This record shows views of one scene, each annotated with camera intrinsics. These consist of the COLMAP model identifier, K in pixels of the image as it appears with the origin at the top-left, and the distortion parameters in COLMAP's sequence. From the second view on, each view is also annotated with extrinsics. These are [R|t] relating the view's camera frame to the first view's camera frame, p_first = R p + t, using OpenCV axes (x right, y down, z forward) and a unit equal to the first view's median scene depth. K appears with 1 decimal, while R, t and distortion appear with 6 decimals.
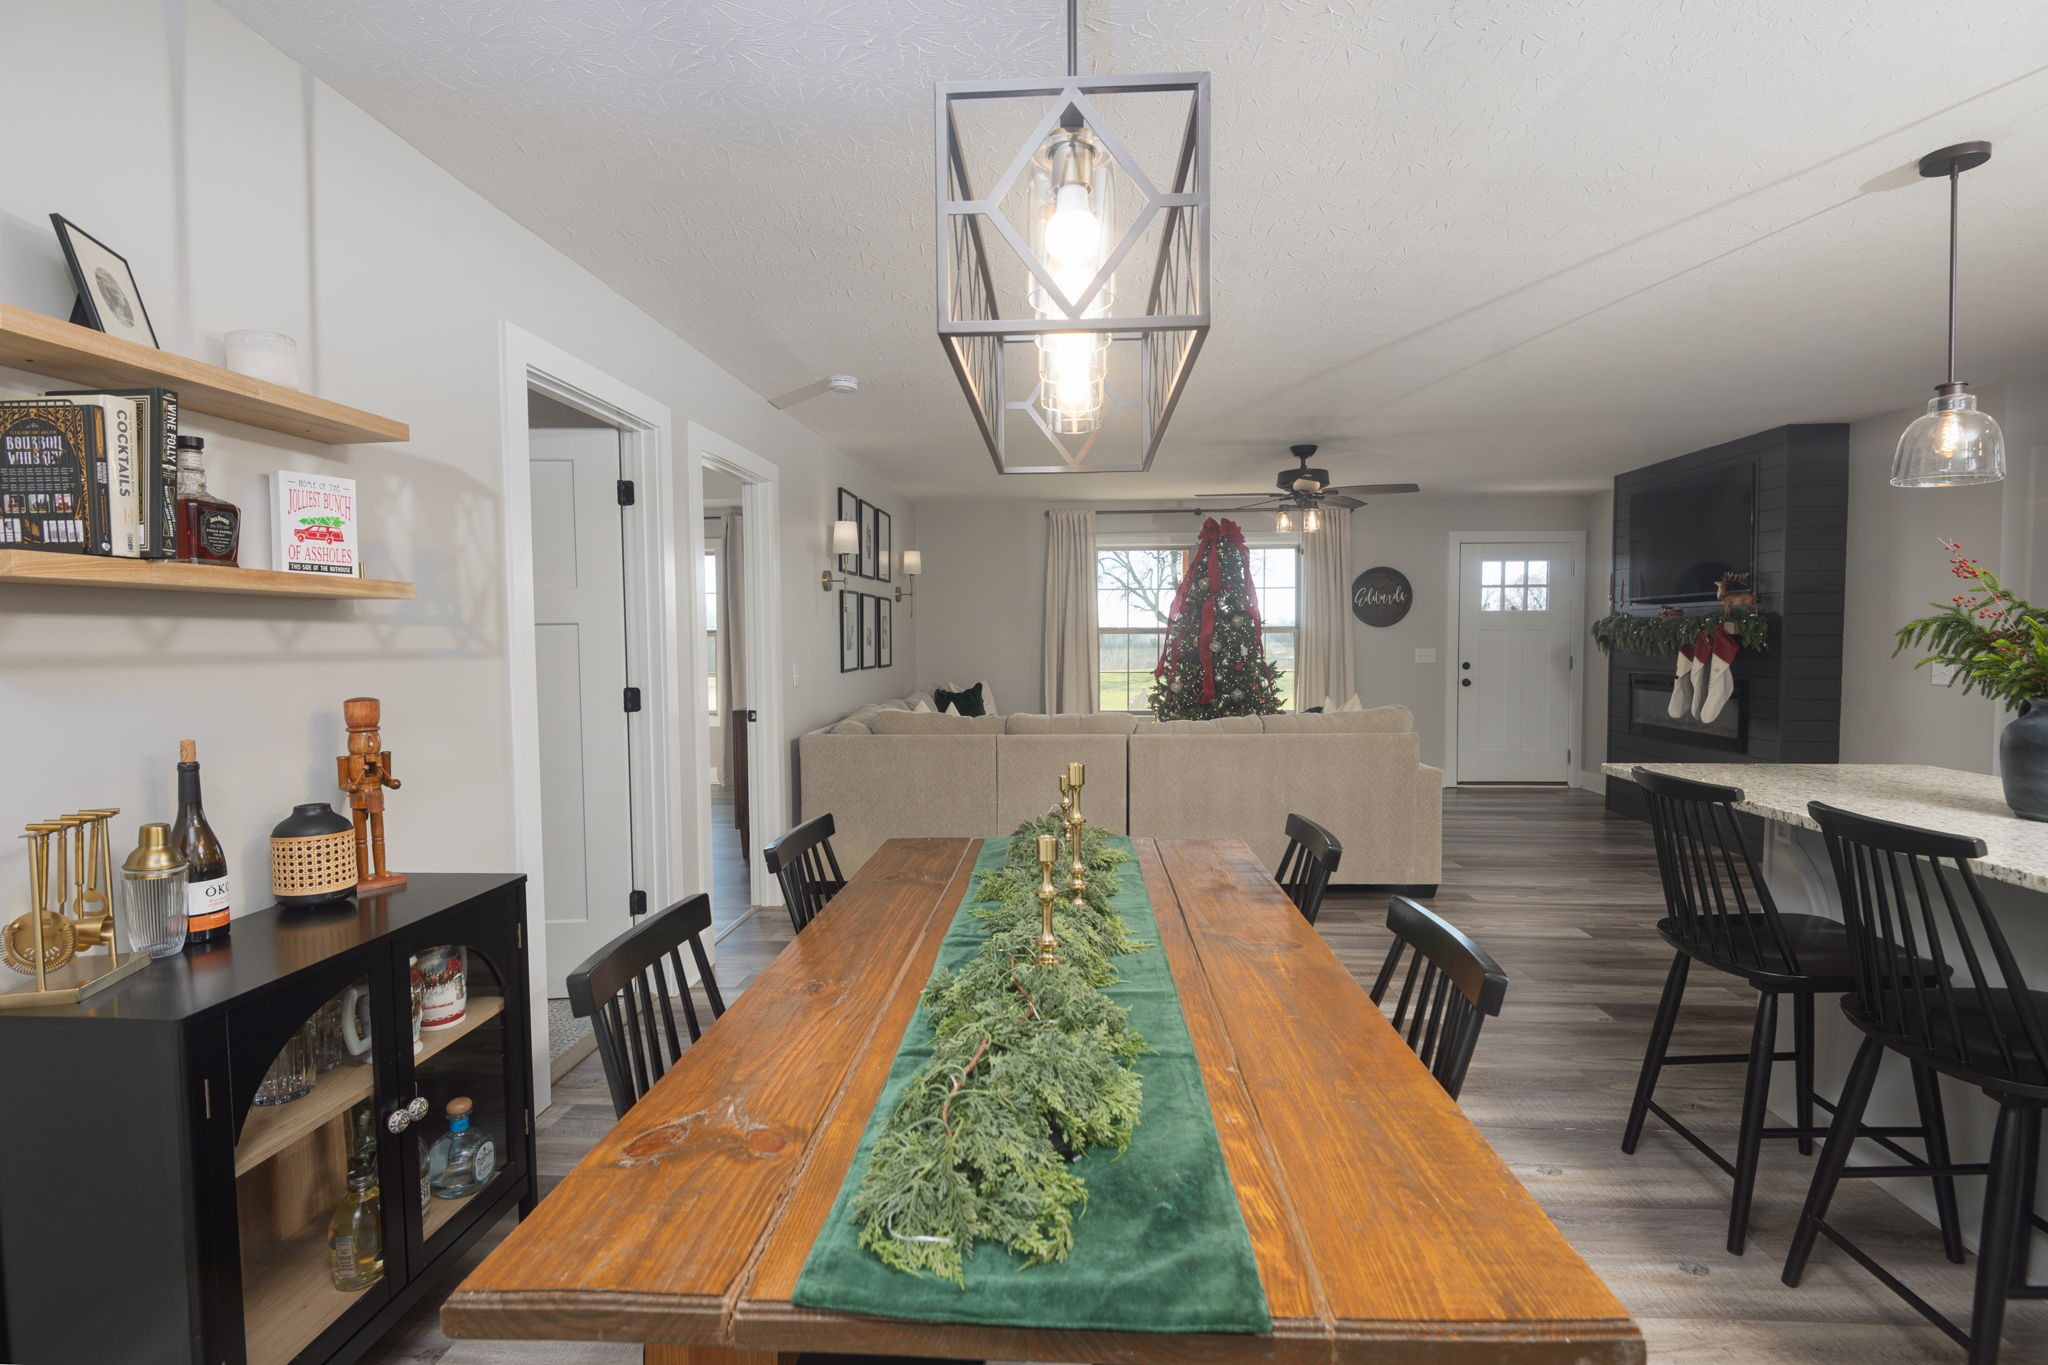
lens RADIAL K [[1043.9, 0, 1091.7], [0, 1043.9, 681.8], [0, 0, 1]] dist [-0.002761, -0.001214]
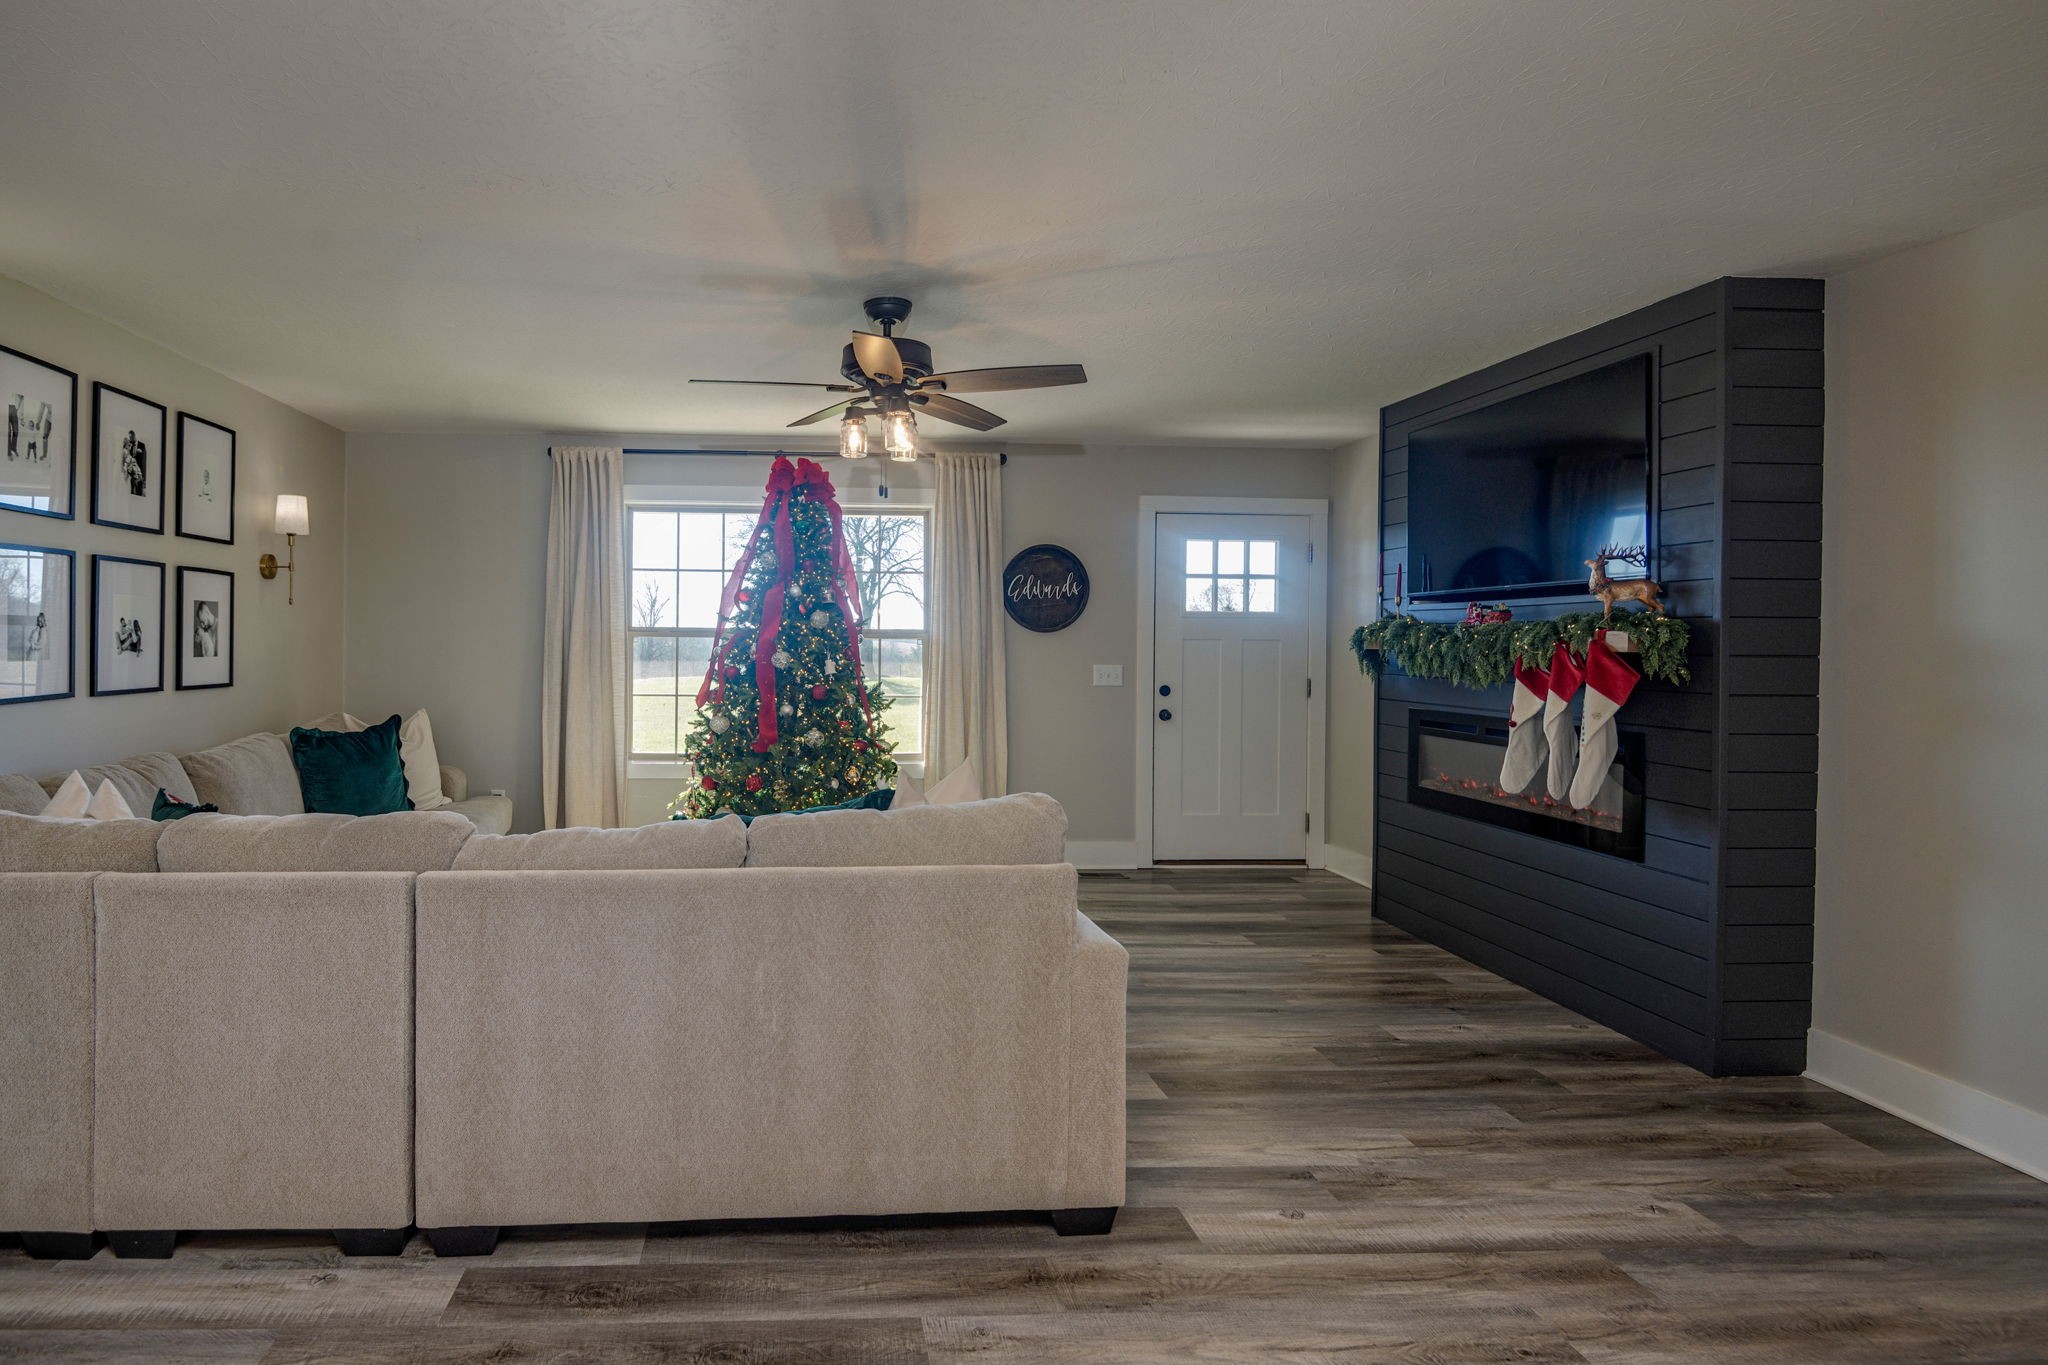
lens RADIAL K [[1122.0, 0, 956.3], [0, 1122.0, 643.6], [0, 0, 1]] dist [0.002805, 0.000085]
pose [[0.985937, 0.012748, 0.166629, 0.118482], [-0.005837, 0.999105, -0.041901, -0.017085], [-0.167014, 0.040340, 0.985129, 0.347993]]
